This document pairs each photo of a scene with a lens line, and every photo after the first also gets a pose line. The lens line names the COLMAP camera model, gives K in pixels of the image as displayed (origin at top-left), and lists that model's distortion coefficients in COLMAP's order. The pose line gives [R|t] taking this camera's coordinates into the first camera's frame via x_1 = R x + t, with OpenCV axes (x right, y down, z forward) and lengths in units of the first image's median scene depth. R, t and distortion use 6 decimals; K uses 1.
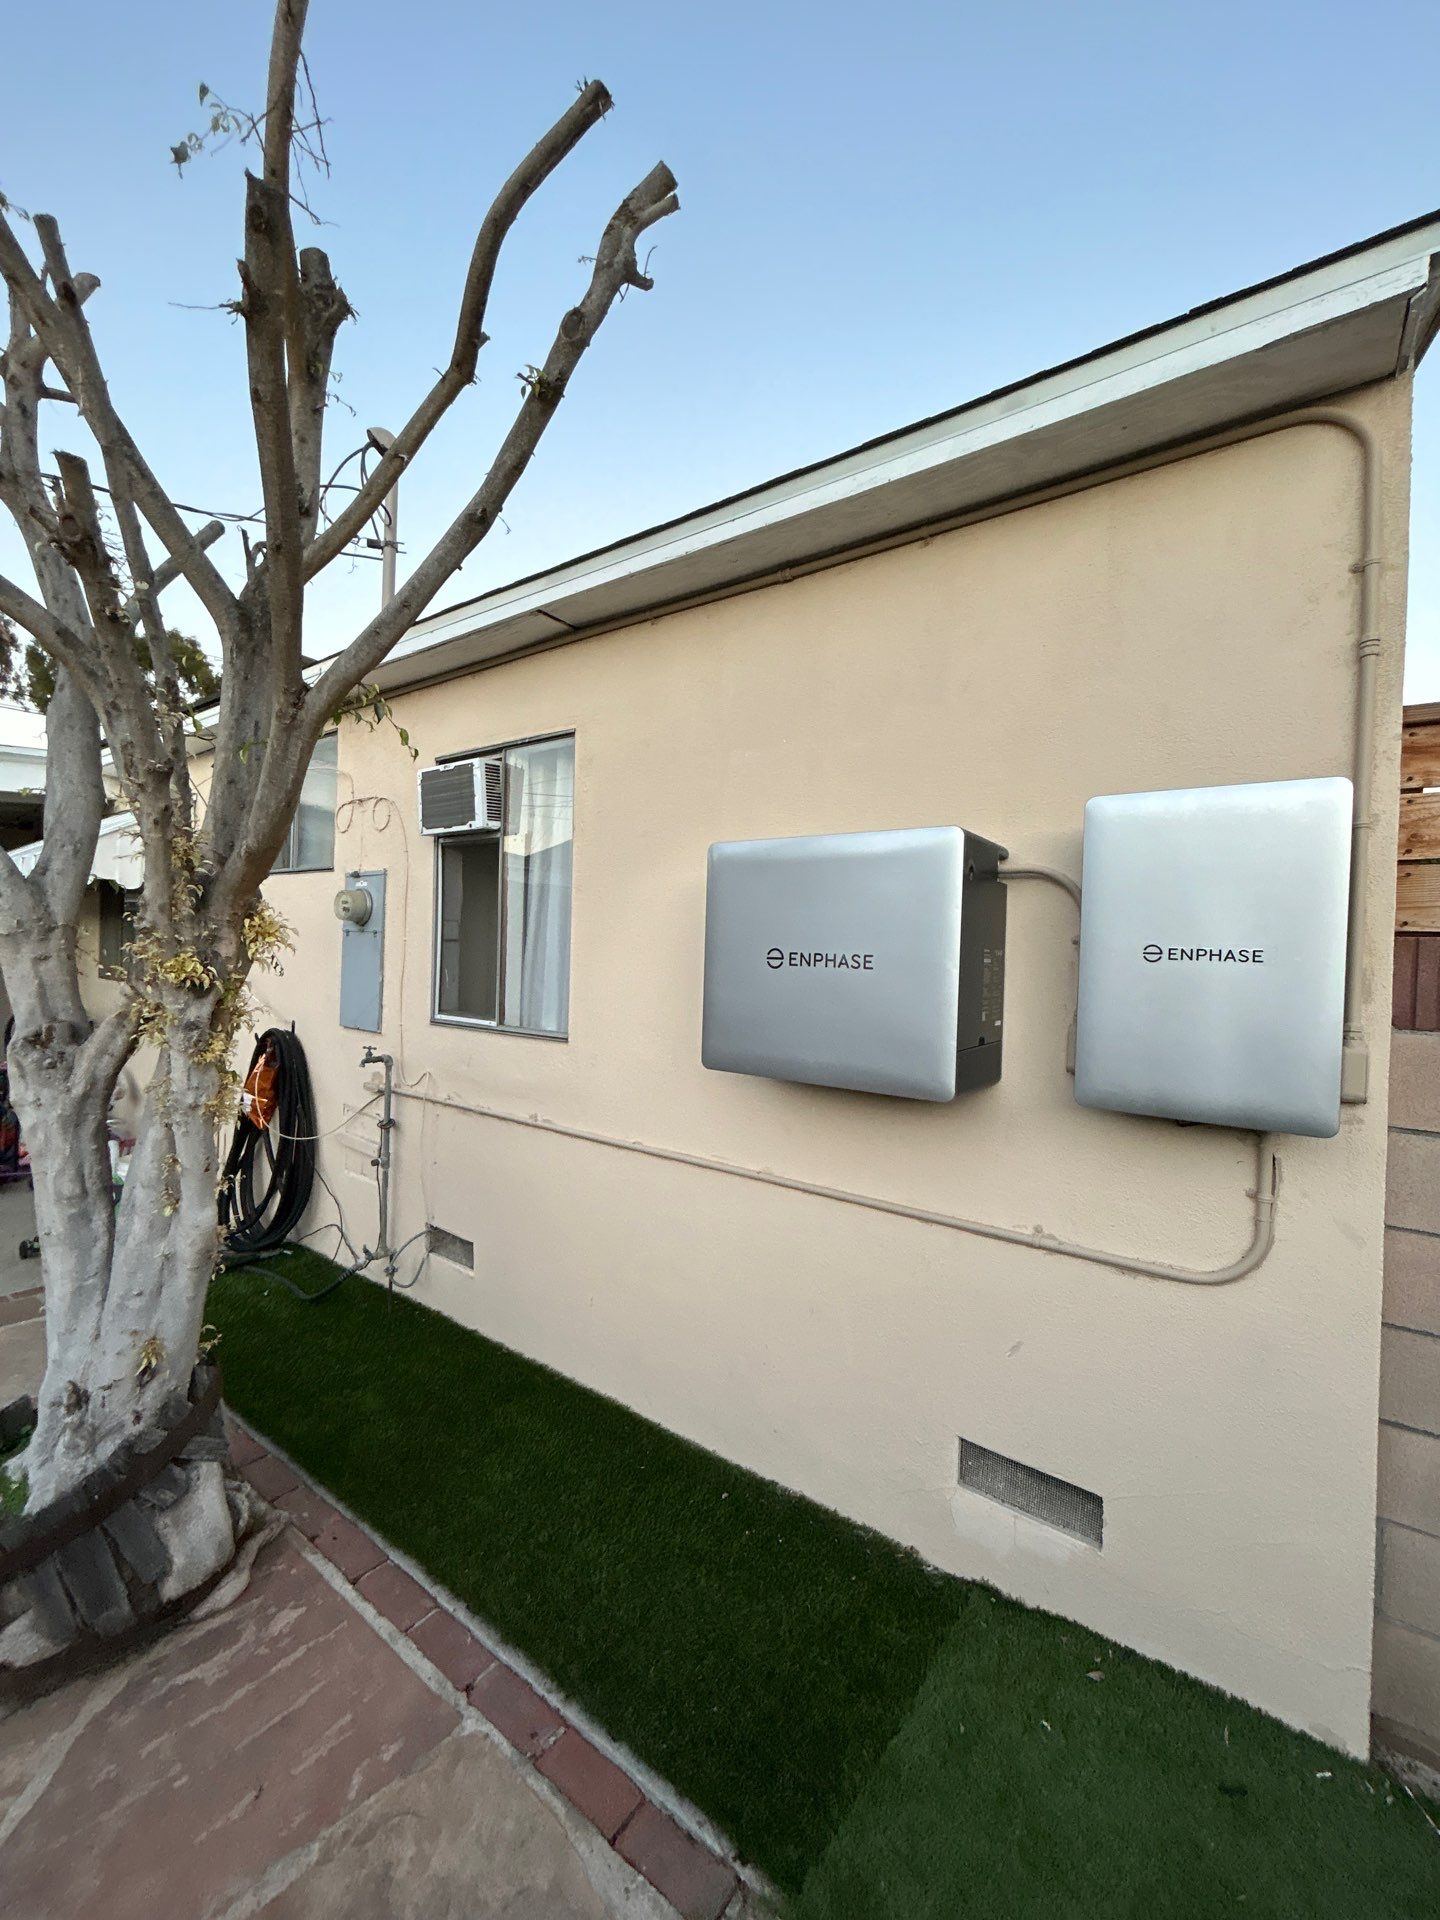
lens RADIAL K [[775.2, 0, 719.9], [0, 775.2, 957.8], [0, 0, 1]] dist [0.000916, 0.000303]
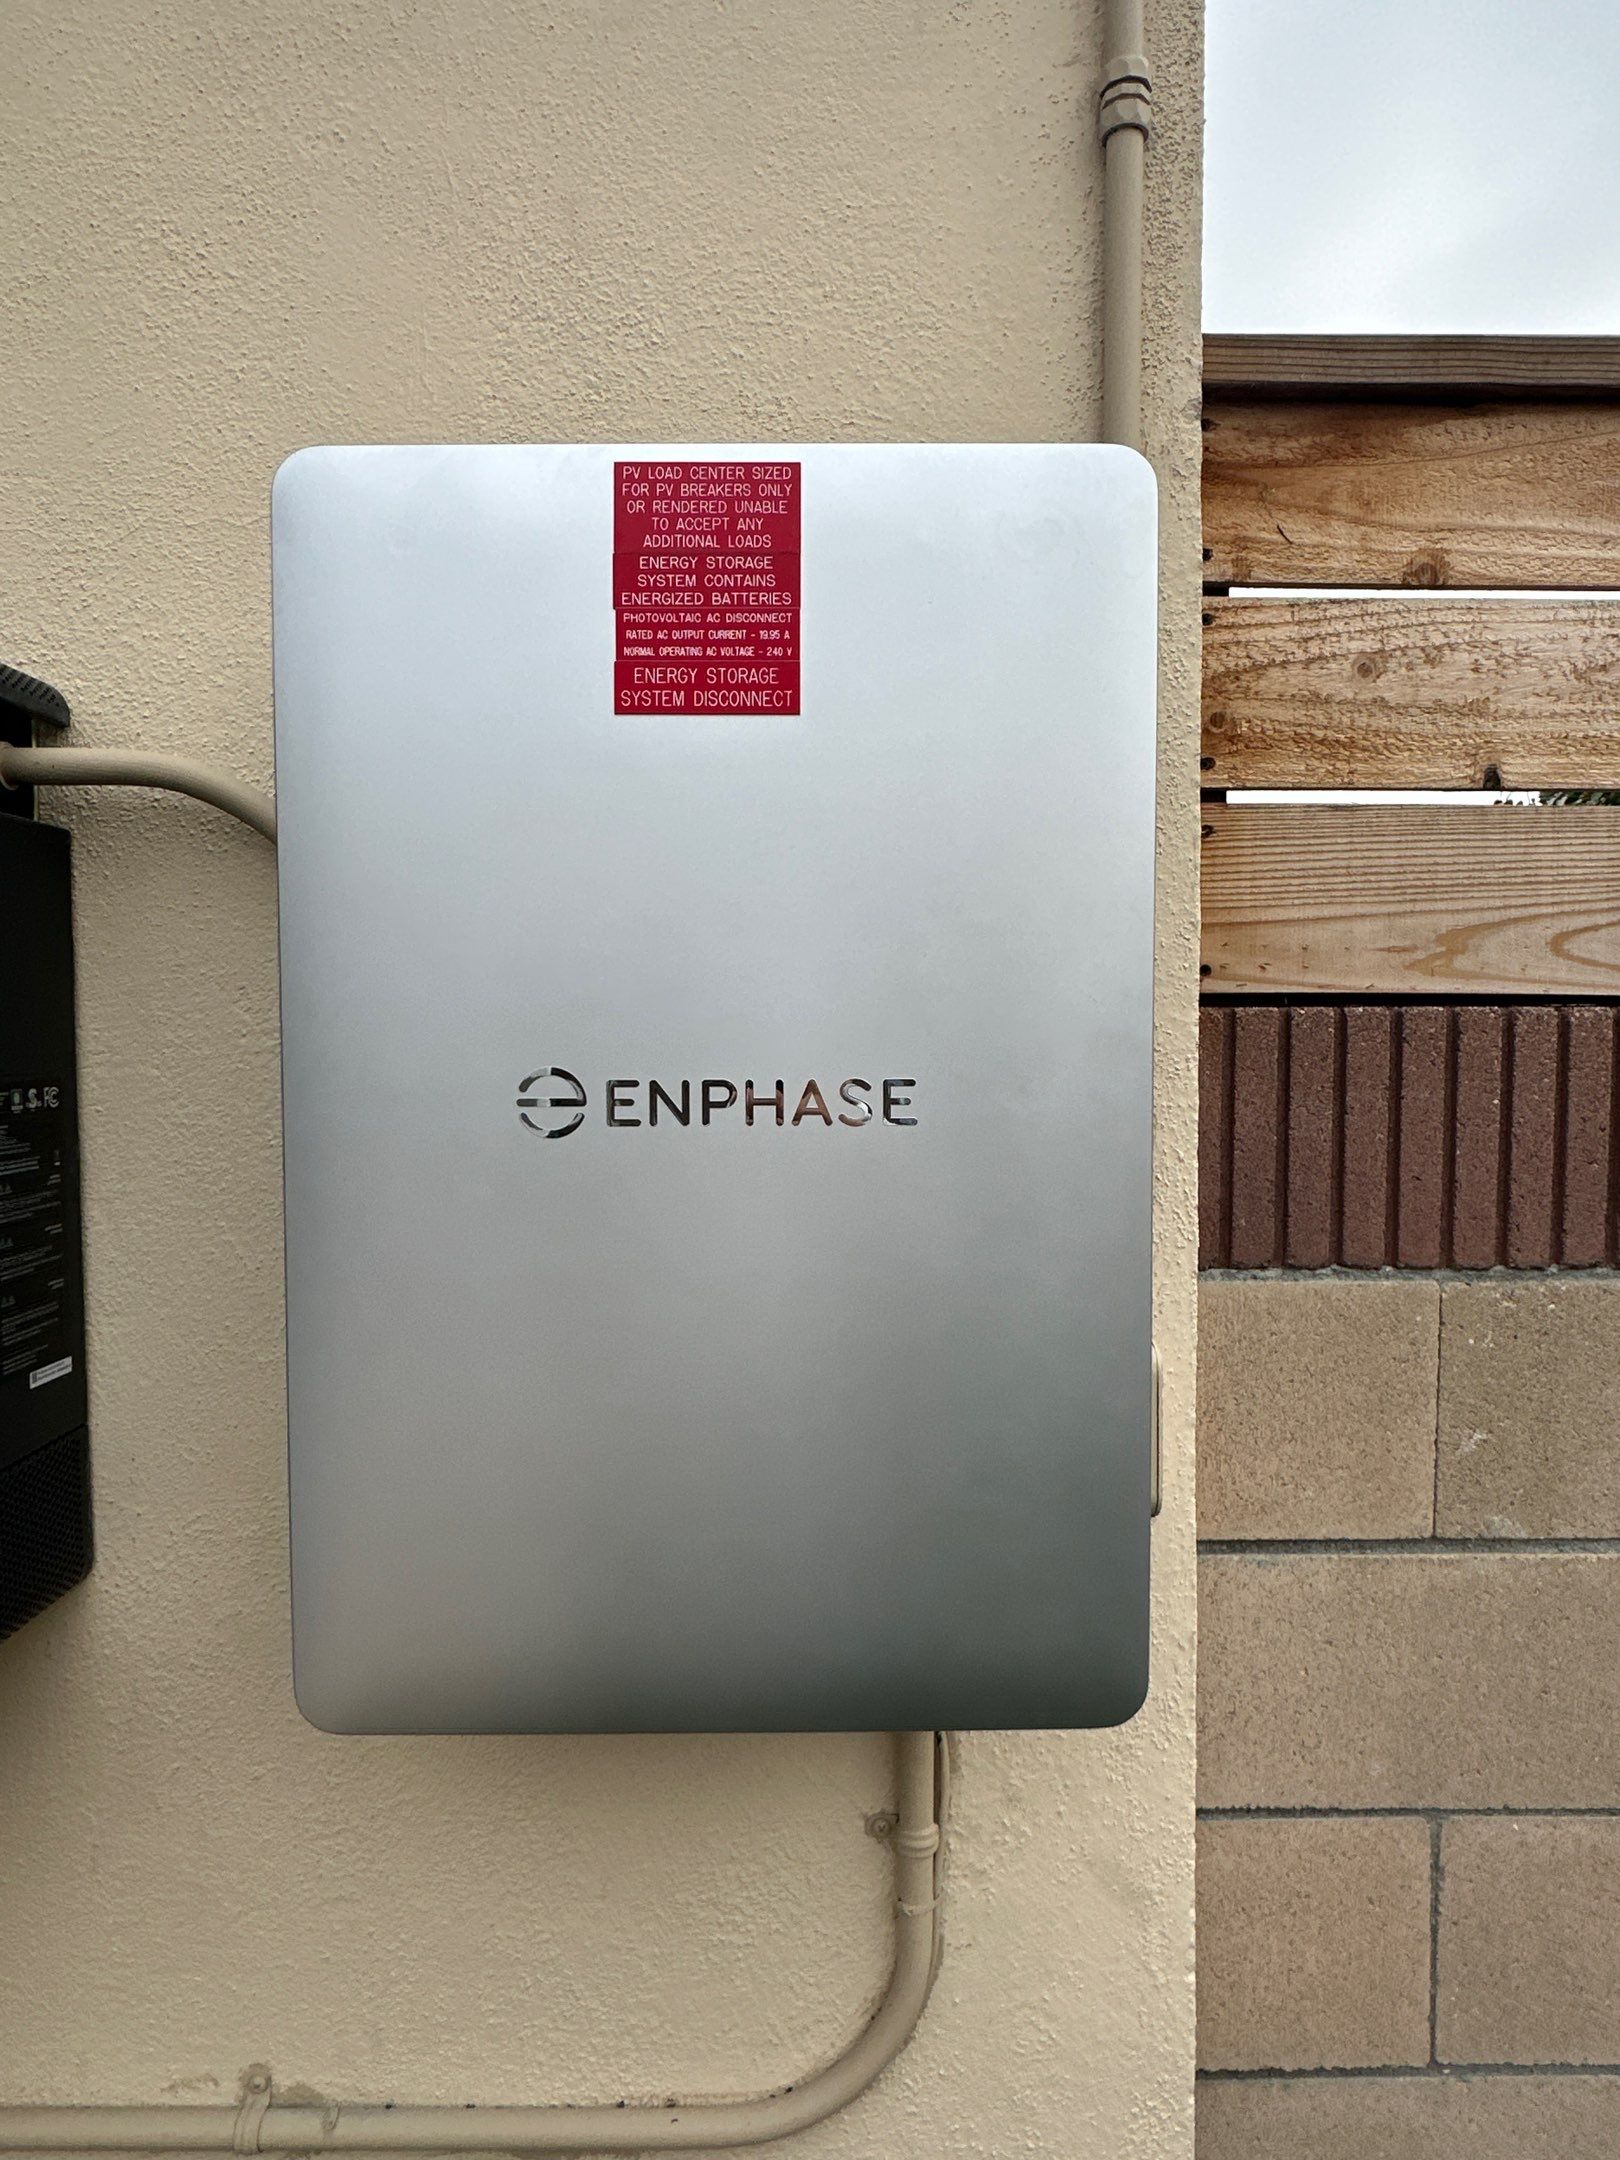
lens RADIAL K [[1397.4, 0, 815.7], [0, 1397.4, 1081.1], [0, 0, 1]] dist [-0.003597, 0.002608]
pose [[0.806962, -0.060294, 0.587517, 0.348566], [0.034956, 0.997907, 0.054398, -0.033036], [-0.589568, -0.023360, 0.807381, 0.564164]]
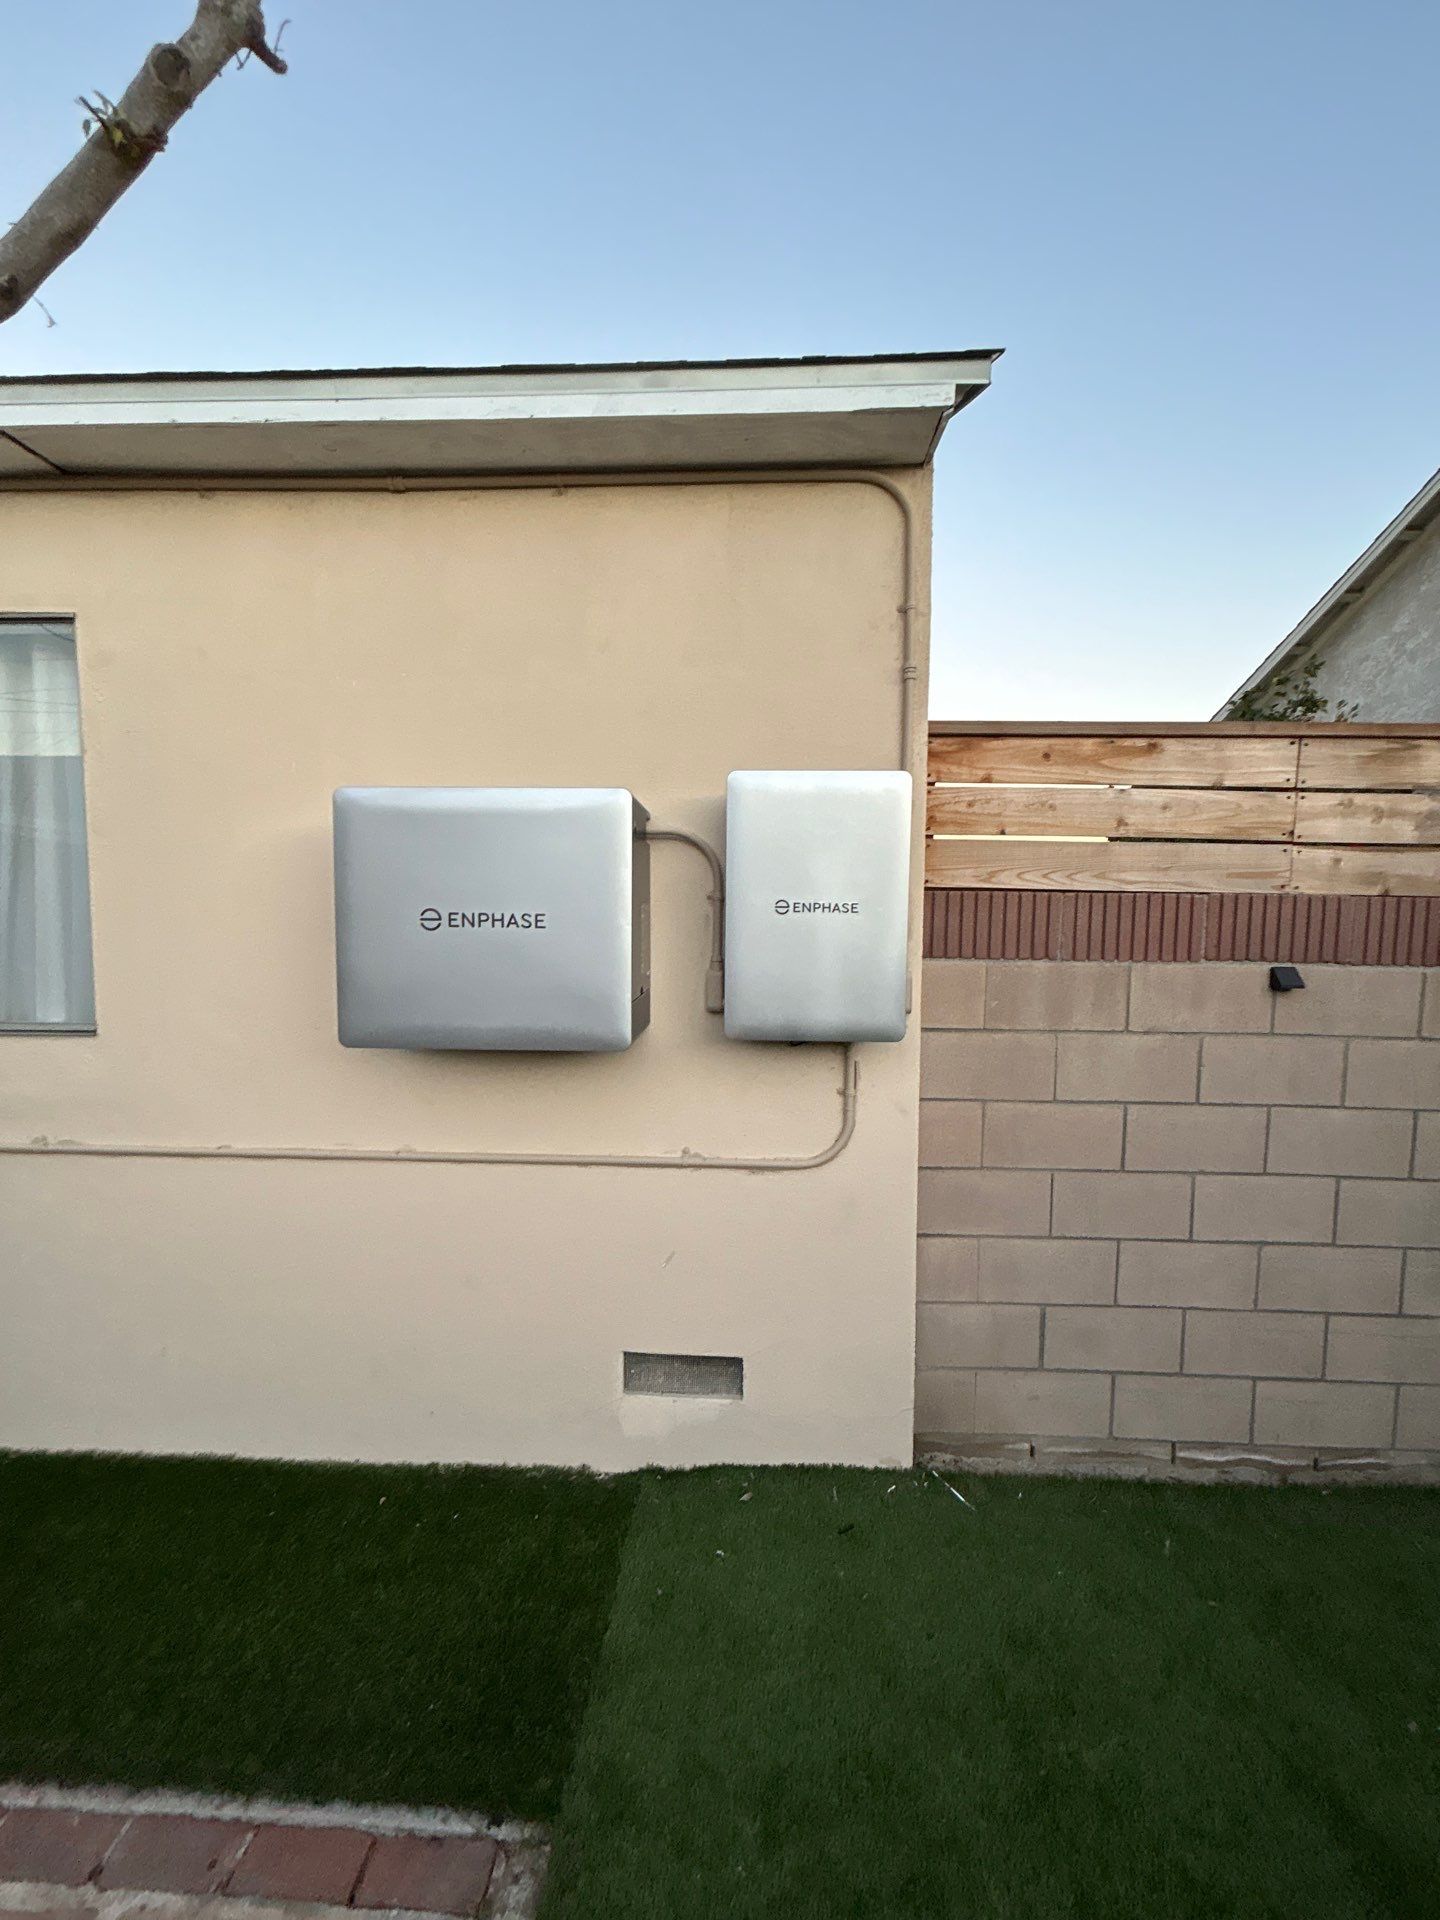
lens RADIAL K [[775.2, 0, 723.7], [0, 775.2, 958.8], [0, 0, 1]] dist [0.000916, 0.000303]
pose [[0.829190, -0.059604, 0.555779, -0.183375], [0.022088, 0.997016, 0.073970, -0.015824], [-0.558530, -0.049059, 0.828032, 0.049807]]
